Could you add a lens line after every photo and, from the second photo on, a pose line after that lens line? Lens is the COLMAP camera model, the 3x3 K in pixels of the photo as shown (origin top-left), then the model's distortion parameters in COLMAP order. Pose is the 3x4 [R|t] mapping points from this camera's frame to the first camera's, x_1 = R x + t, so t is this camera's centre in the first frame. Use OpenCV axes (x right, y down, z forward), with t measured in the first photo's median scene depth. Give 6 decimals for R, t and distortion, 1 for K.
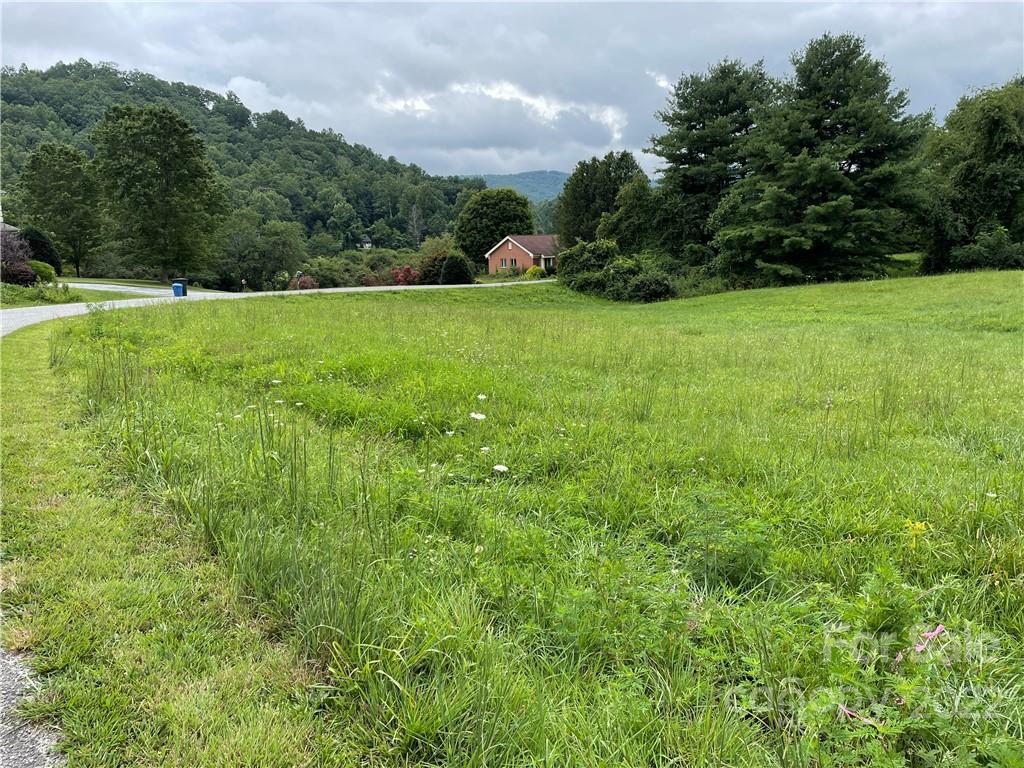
lens RADIAL K [[753.9, 0, 507.0], [0, 753.9, 377.2], [0, 0, 1]] dist [0.087507, -0.104077]
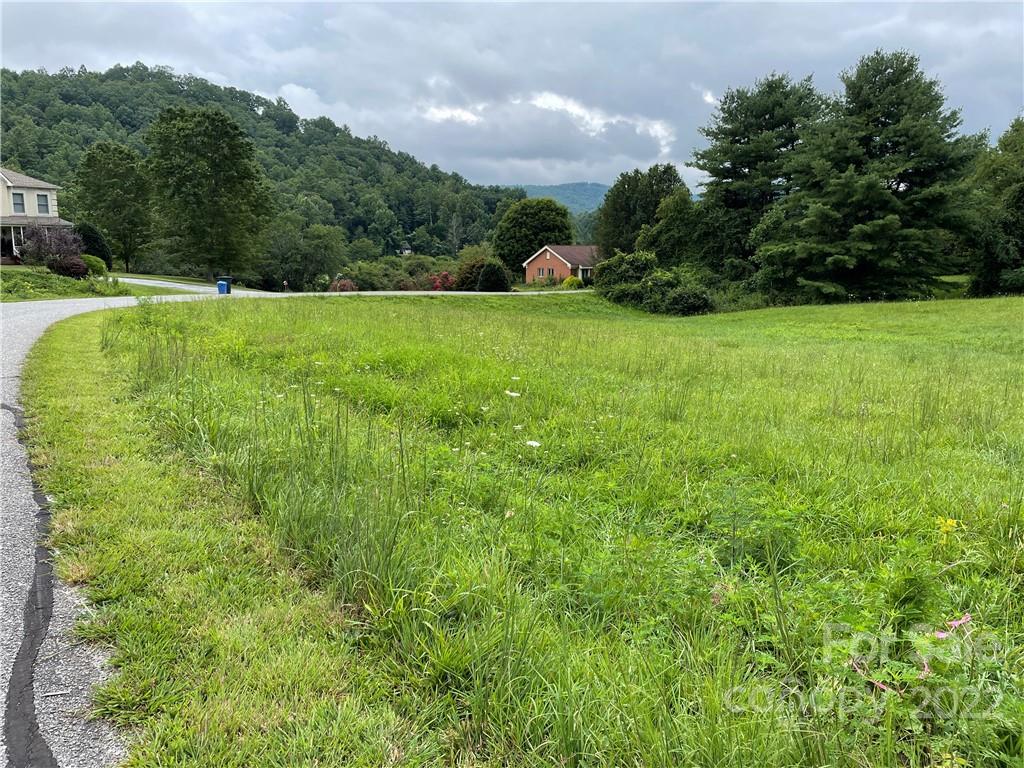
lens RADIAL K [[753.9, 0, 505.6], [0, 753.9, 378.6], [0, 0, 1]] dist [0.087507, -0.104077]
pose [[0.998217, 0.038397, -0.045708, -0.000125], [-0.038899, 0.999192, -0.010157, 0.002318], [0.045281, 0.011917, 0.998903, -0.001500]]
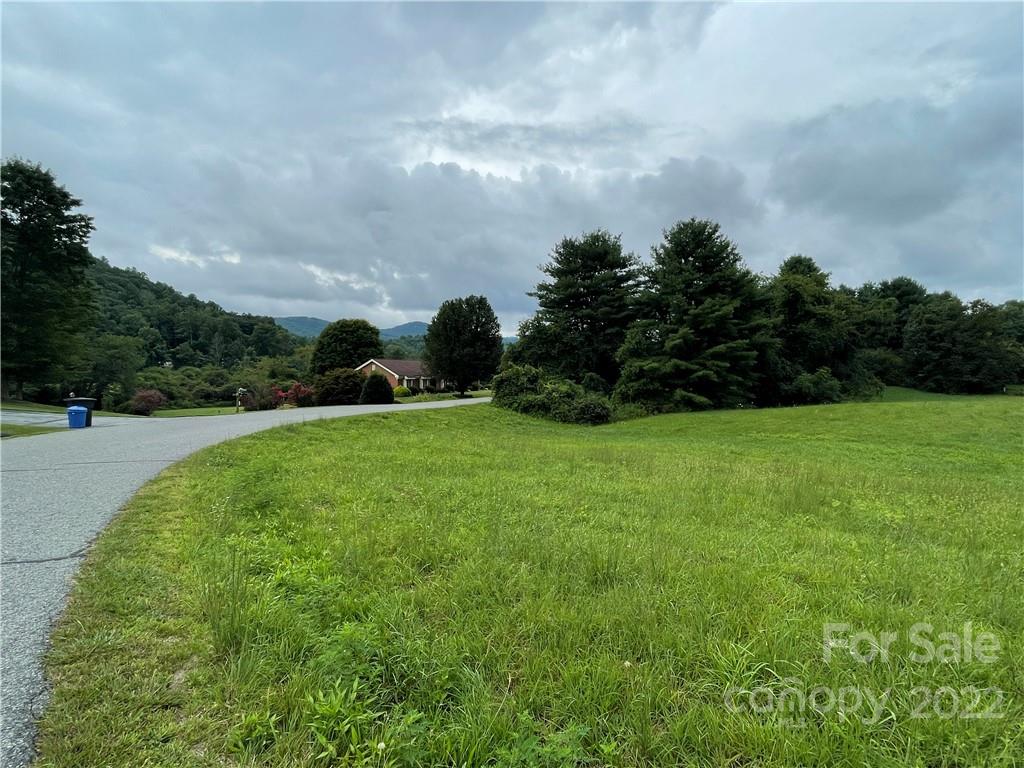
lens RADIAL K [[530.8, 0, 522.6], [0, 530.8, 392.0], [0, 0, 1]] dist [-0.006839, 0.001185]
pose [[0.911741, 0.022771, 0.410134, -0.203062], [0.033122, 0.991135, -0.128661, -0.049145], [-0.409428, 0.130890, 0.902904, 0.341888]]
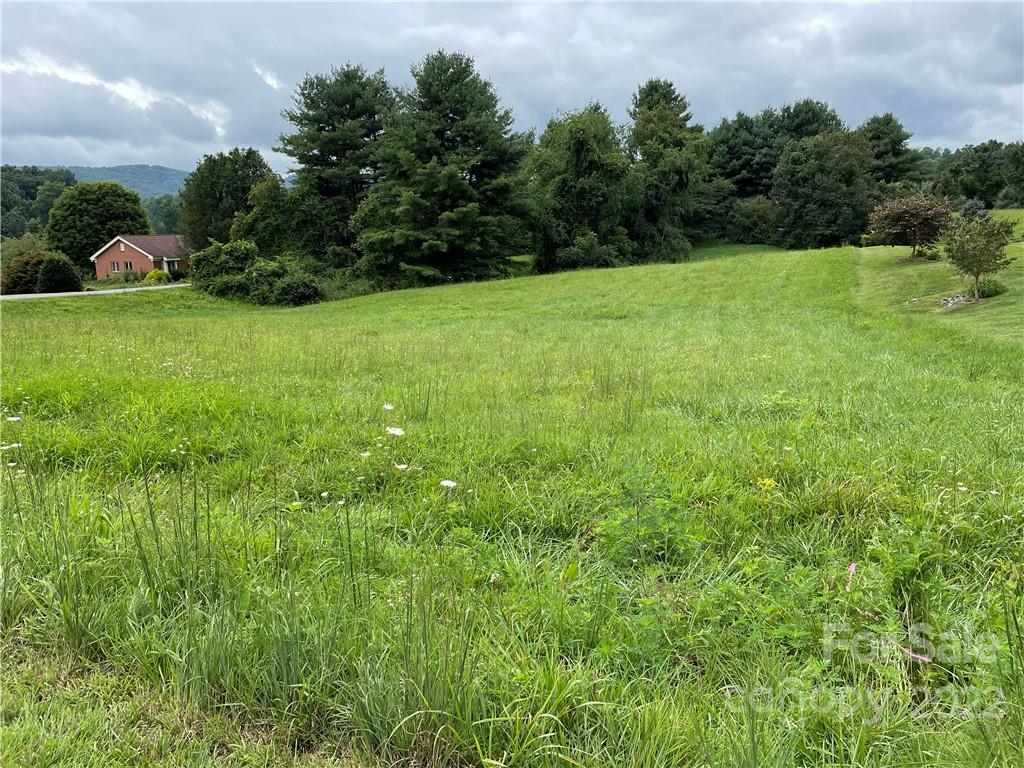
lens RADIAL K [[753.9, 0, 508.0], [0, 753.9, 383.1], [0, 0, 1]] dist [0.087507, -0.104077]
pose [[0.889666, -0.084300, 0.448762, -0.017723], [0.082724, 0.996303, 0.023156, -0.000430], [-0.449056, 0.016522, 0.893351, 0.009980]]
